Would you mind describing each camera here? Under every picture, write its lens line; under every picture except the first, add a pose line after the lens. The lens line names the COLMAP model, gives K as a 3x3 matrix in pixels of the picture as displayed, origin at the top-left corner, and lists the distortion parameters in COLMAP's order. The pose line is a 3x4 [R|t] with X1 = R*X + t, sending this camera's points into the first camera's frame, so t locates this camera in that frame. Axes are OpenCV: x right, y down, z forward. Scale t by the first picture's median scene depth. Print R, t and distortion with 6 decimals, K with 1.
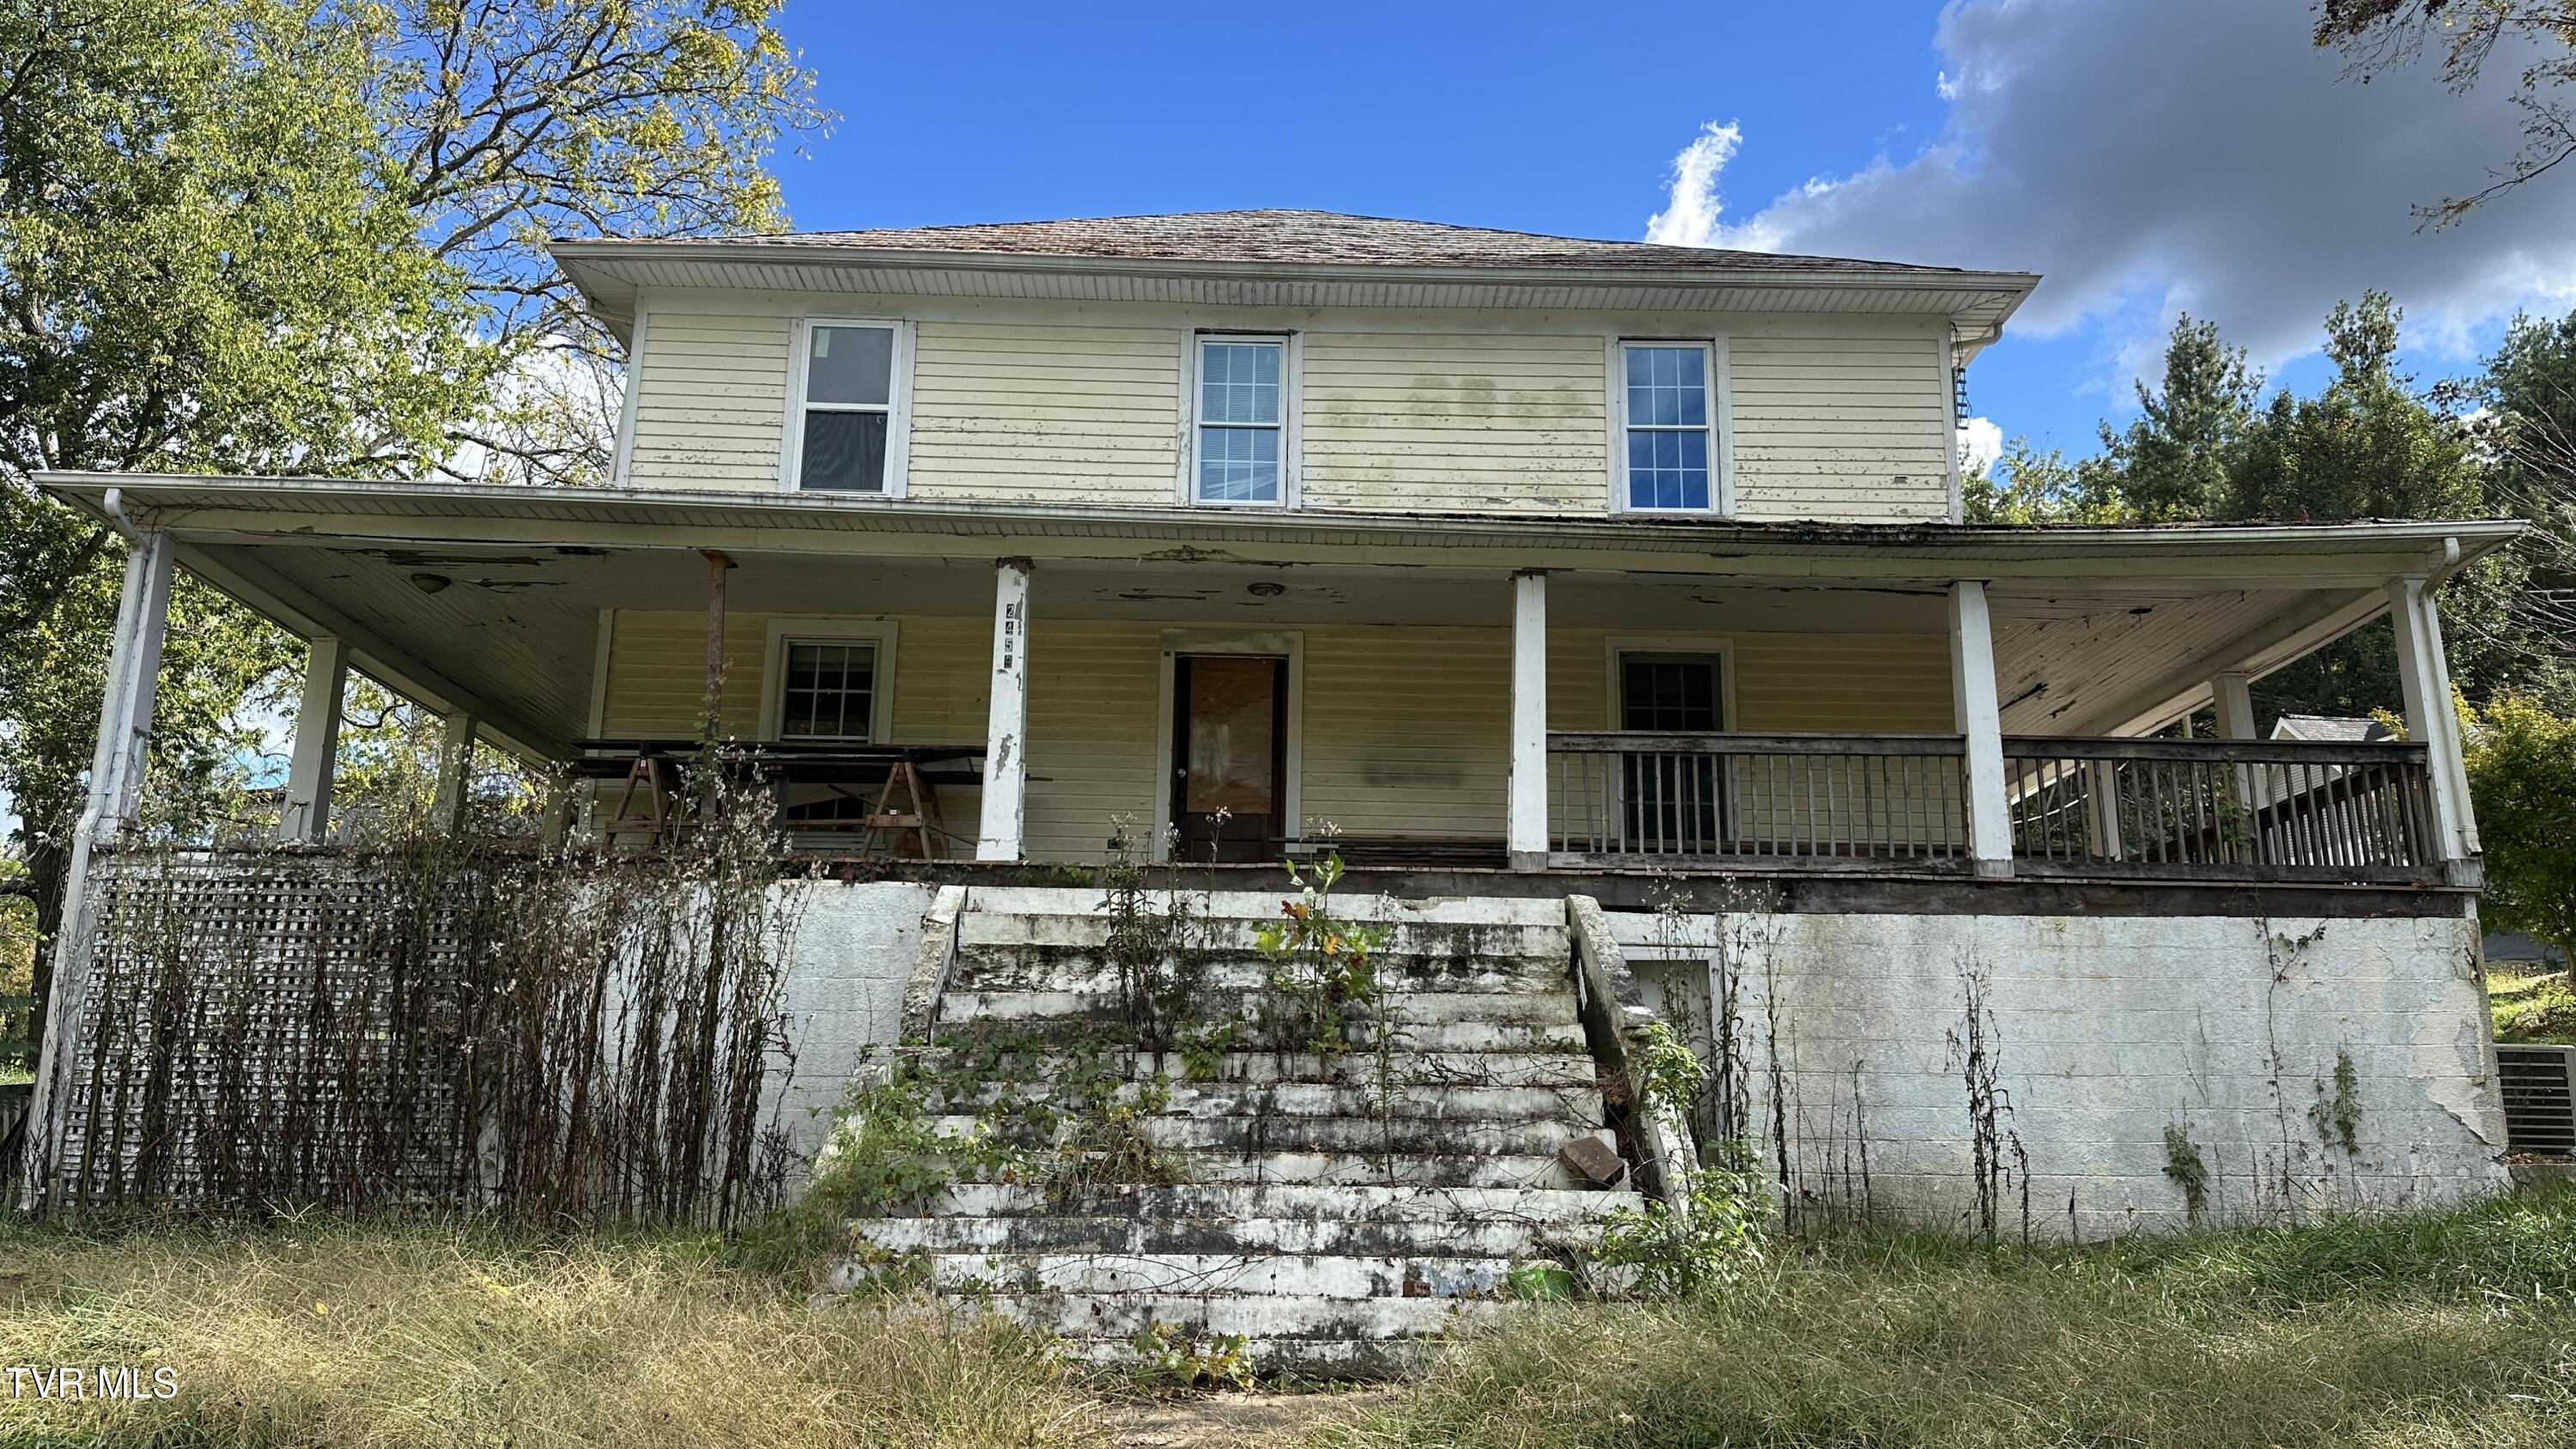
lens RADIAL K [[1830.8, 0, 1288.0], [0, 1830.8, 724.5], [0, 0, 1]] dist [0.078881, -0.111217]
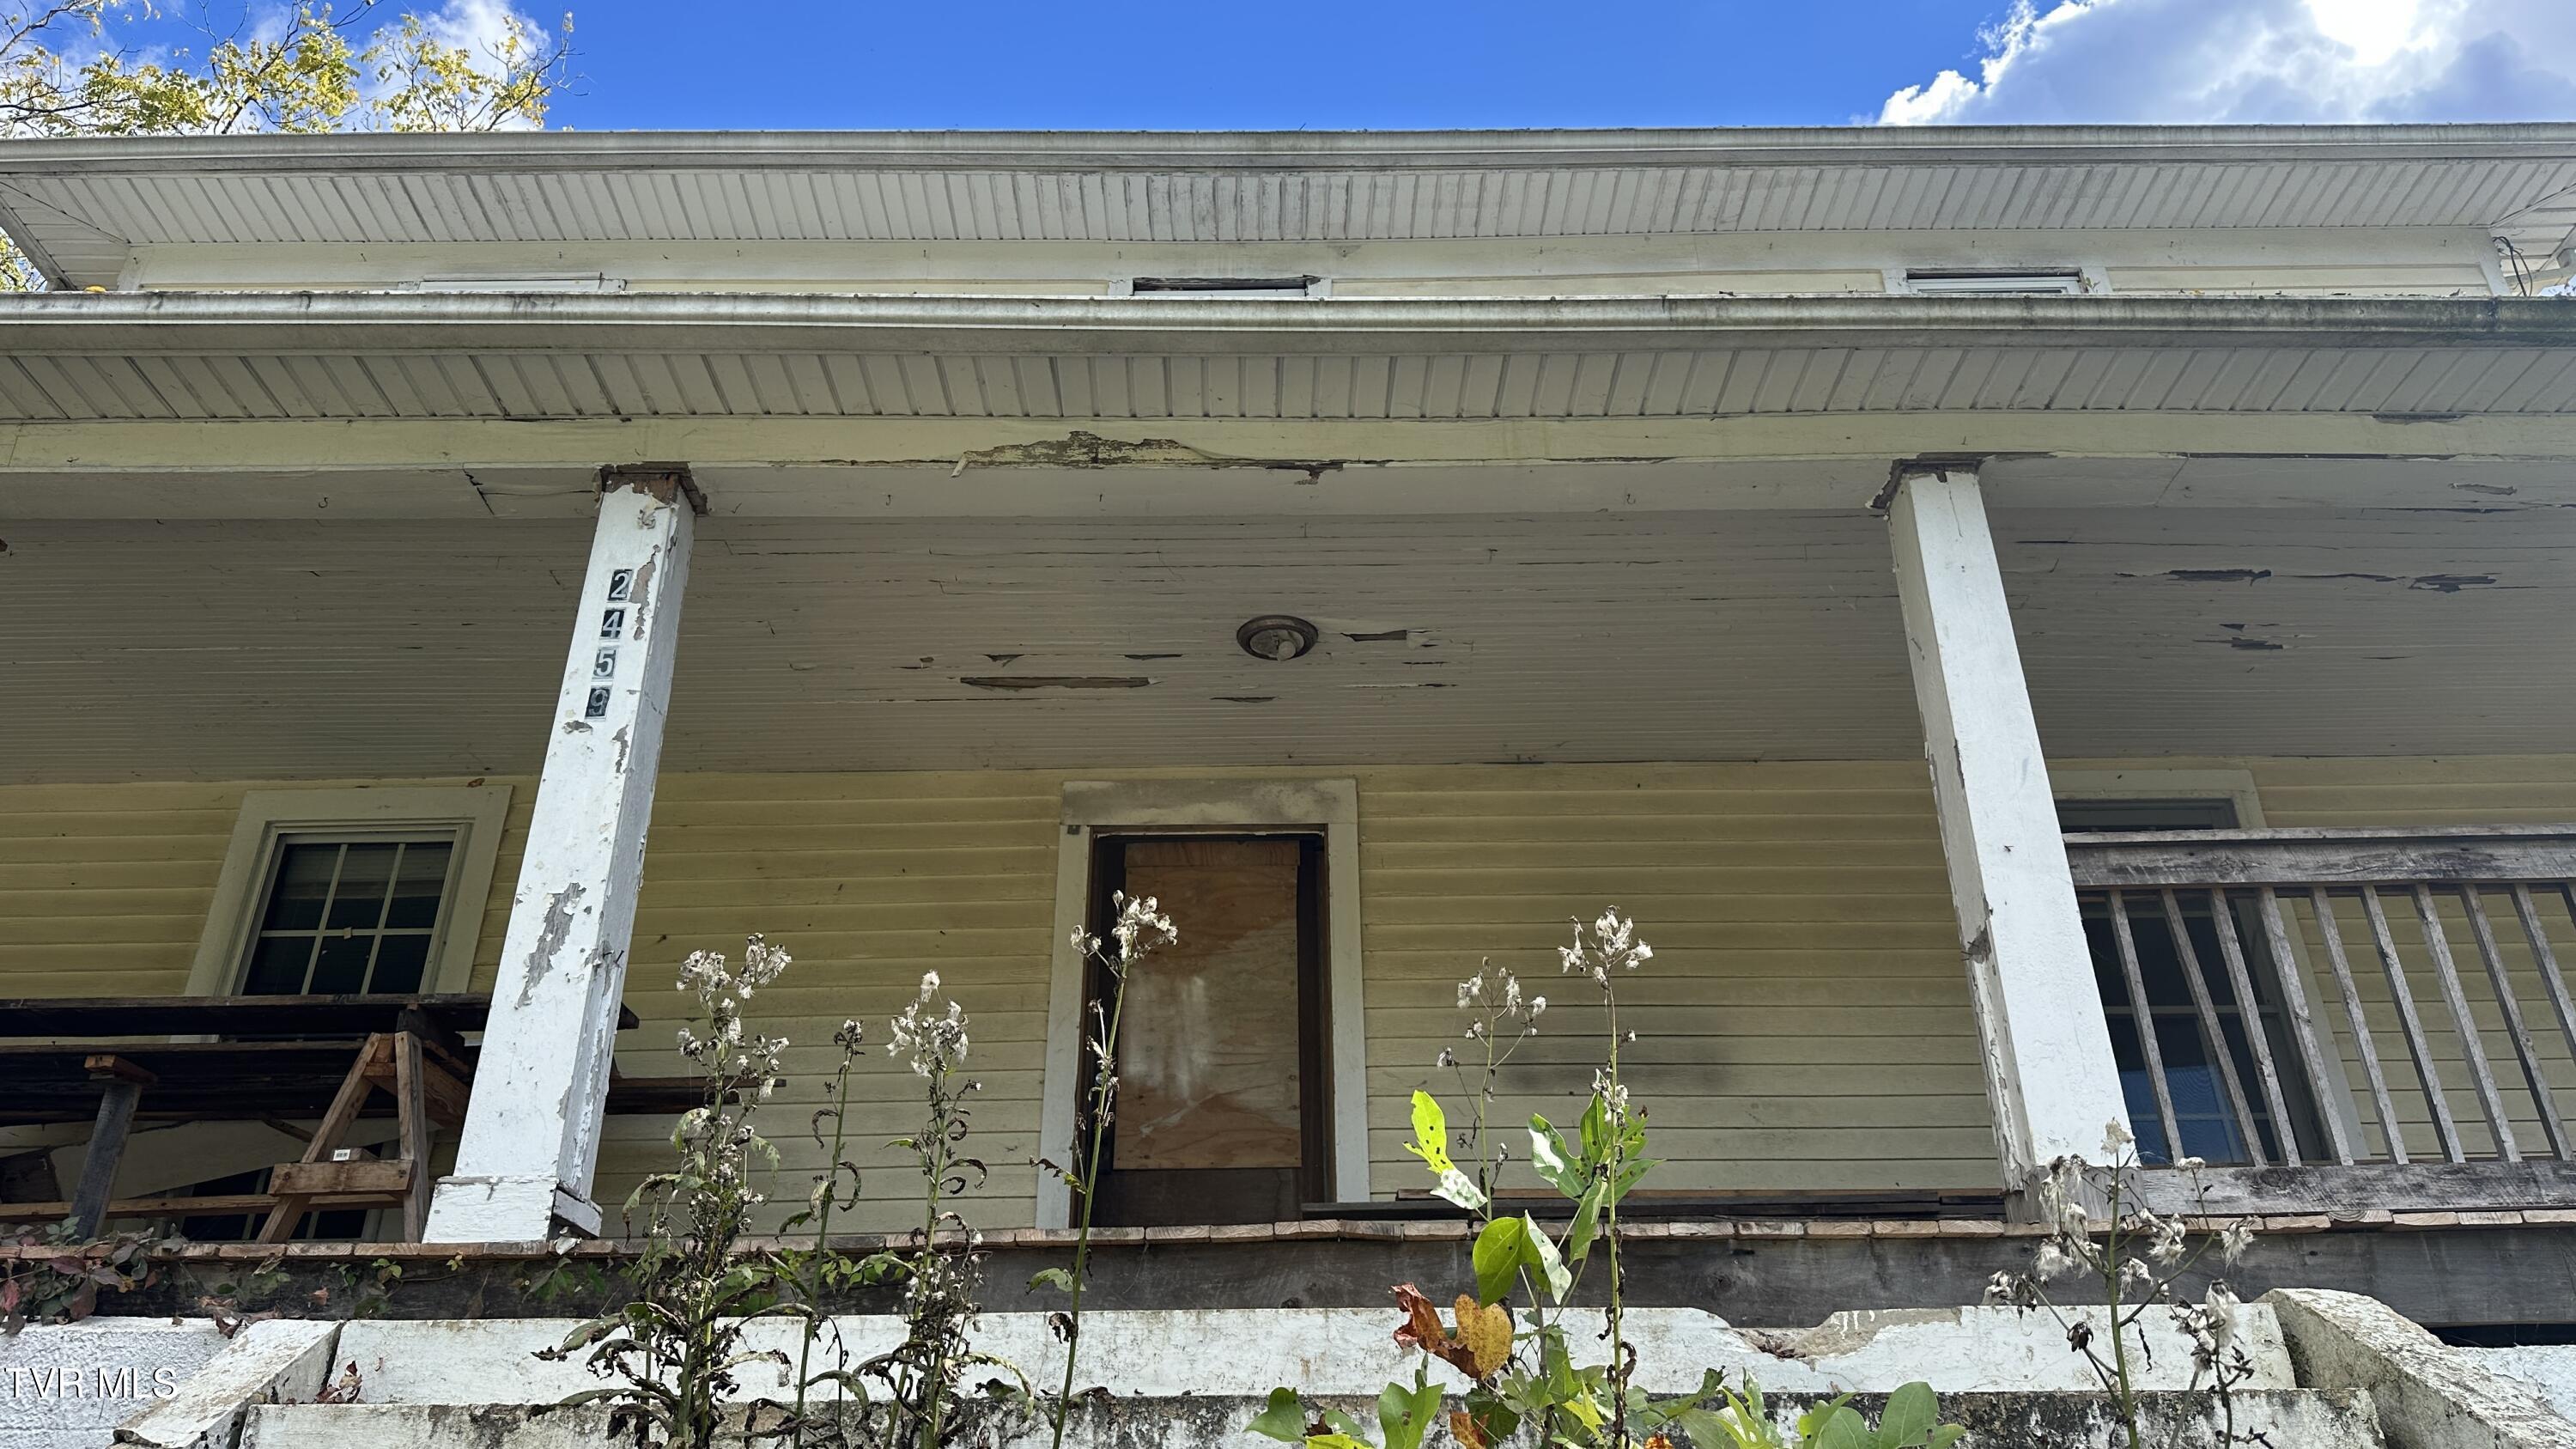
lens RADIAL K [[1830.8, 0, 1288.0], [0, 1830.8, 724.5], [0, 0, 1]] dist [0.078881, -0.111217]
pose [[0.999545, -0.030095, 0.002043, -0.011949], [0.029598, 0.965459, -0.258868, 0.071212], [0.005818, 0.258810, 0.965911, 0.625625]]
